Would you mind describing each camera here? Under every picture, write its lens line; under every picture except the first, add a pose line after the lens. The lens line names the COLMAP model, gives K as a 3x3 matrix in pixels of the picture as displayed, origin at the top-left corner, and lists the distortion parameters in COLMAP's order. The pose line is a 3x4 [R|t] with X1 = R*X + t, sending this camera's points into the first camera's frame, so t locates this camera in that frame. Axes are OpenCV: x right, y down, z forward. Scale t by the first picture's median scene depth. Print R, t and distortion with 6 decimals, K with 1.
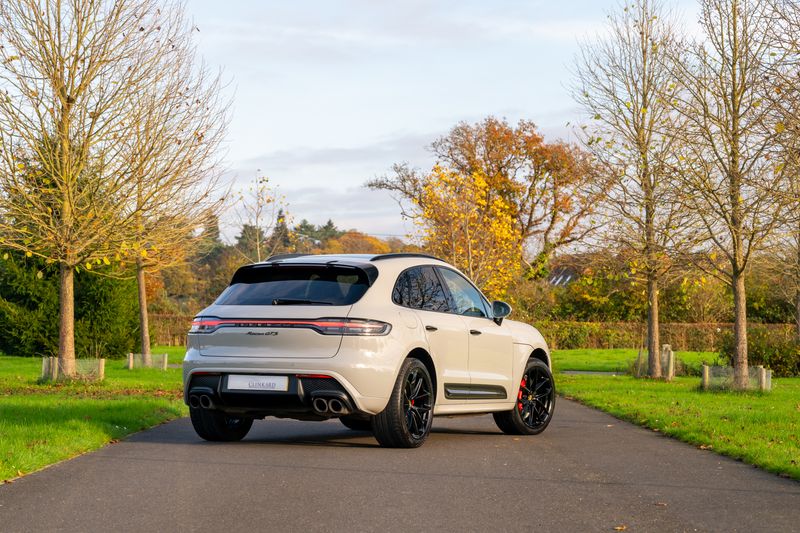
lens RADIAL K [[1758.2, 0, 400.0], [0, 1758.2, 286.7], [0, 0, 1]] dist [-0.001539, -0.083601]
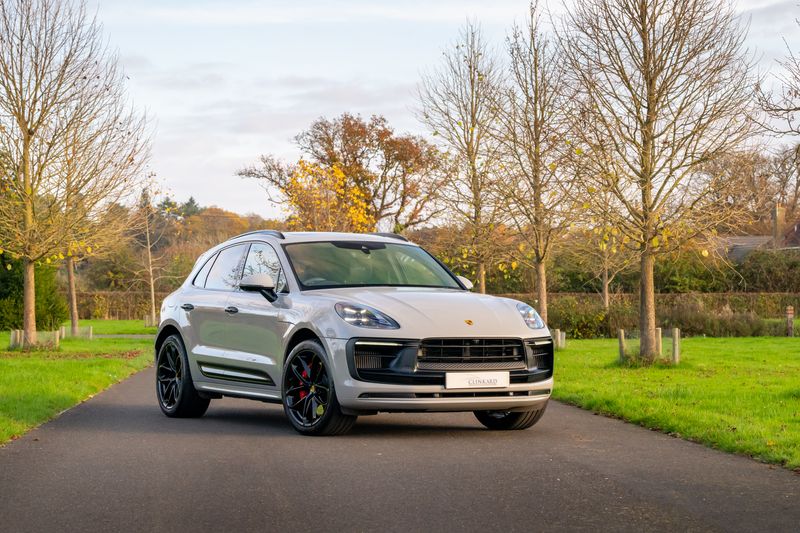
lens RADIAL K [[2455.3, 0, 400.0], [0, 2455.3, 266.5], [0, 0, 1]] dist [0.114642, 0.733489]
pose [[0.996540, -0.010920, 0.082393, -0.045735], [0.009623, 0.999824, 0.016116, -0.023312], [-0.082555, -0.015267, 0.996470, -0.581702]]
